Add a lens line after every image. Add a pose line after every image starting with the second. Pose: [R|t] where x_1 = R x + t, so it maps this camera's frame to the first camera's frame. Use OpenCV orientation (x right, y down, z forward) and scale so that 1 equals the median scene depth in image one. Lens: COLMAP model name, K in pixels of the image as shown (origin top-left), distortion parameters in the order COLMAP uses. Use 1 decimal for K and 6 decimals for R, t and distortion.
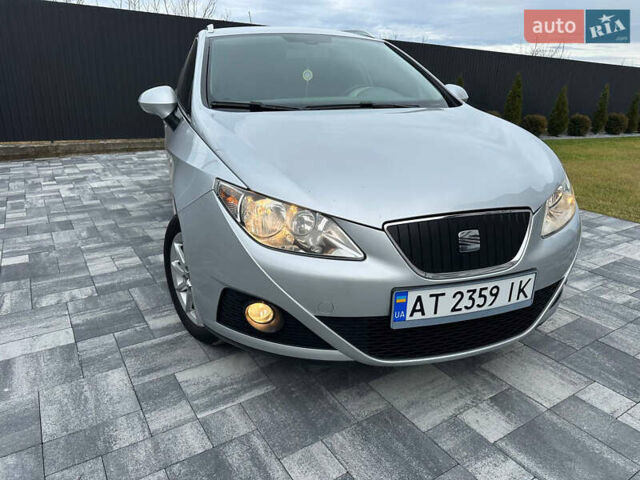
lens RADIAL K [[492.4, 0, 320.0], [0, 492.4, 240.0], [0, 0, 1]] dist [0.002715, -0.000636]
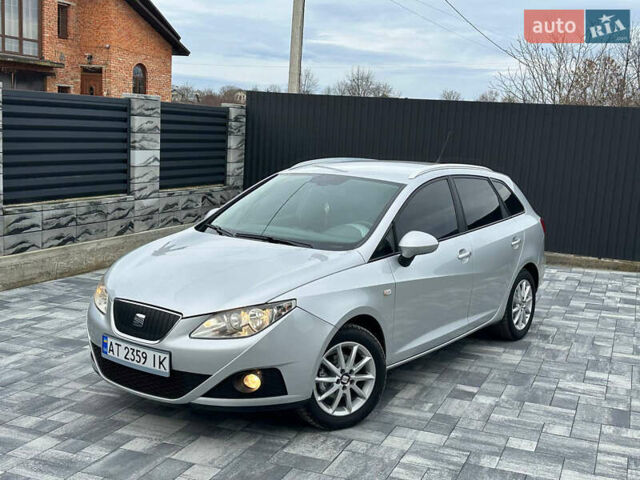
lens RADIAL K [[828.2, 0, 320.0], [0, 828.2, 240.0], [0, 0, 1]] dist [-0.002017, -0.009373]
pose [[0.563444, 0.131909, -0.815556, 2.857106], [-0.297752, 0.953251, -0.051529, -0.291189], [0.770632, 0.271867, 0.576380, -0.235166]]
